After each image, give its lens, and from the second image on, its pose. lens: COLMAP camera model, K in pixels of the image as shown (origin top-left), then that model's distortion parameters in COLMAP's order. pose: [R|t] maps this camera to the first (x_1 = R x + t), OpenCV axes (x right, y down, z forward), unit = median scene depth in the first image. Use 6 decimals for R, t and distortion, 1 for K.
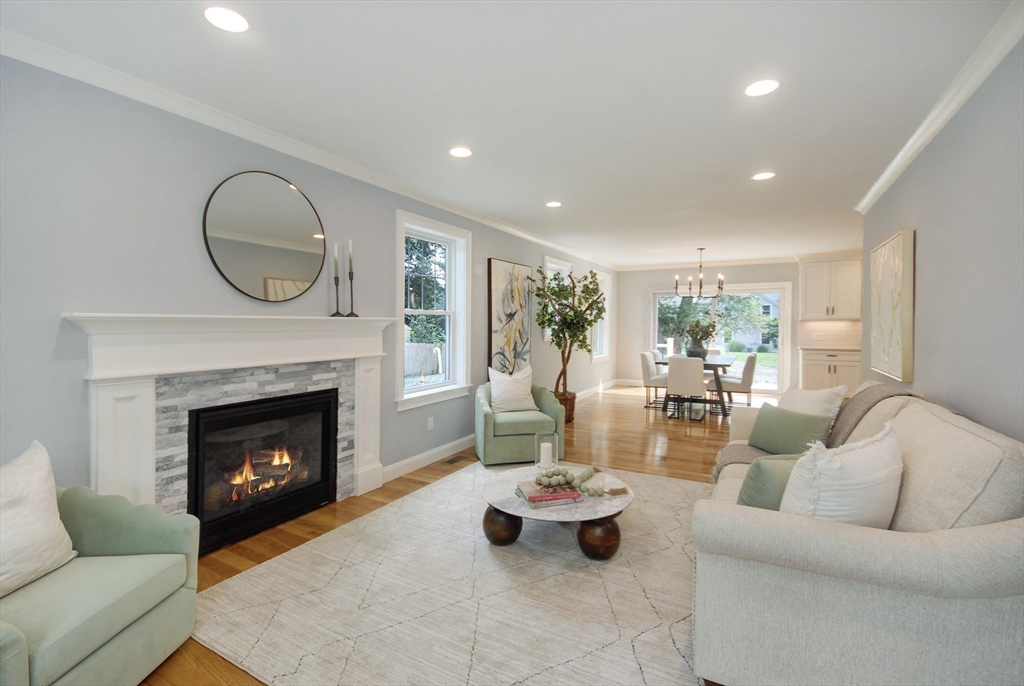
lens RADIAL K [[471.2, 0, 500.9], [0, 471.2, 323.4], [0, 0, 1]] dist [-0.017548, -0.003148]
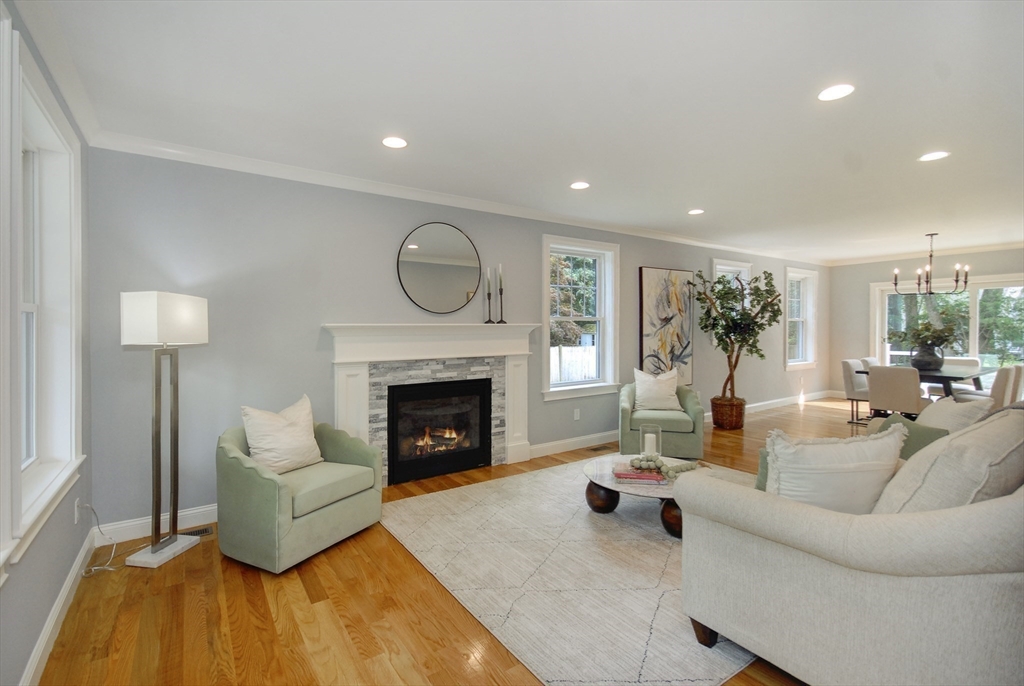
lens RADIAL K [[471.2, 0, 489.9], [0, 471.2, 333.8], [0, 0, 1]] dist [-0.017548, -0.003148]
pose [[0.884793, -0.000205, -0.465984, 0.288939], [0.006064, 0.999920, 0.011074, -0.000428], [0.465945, -0.012624, 0.884724, -0.174785]]
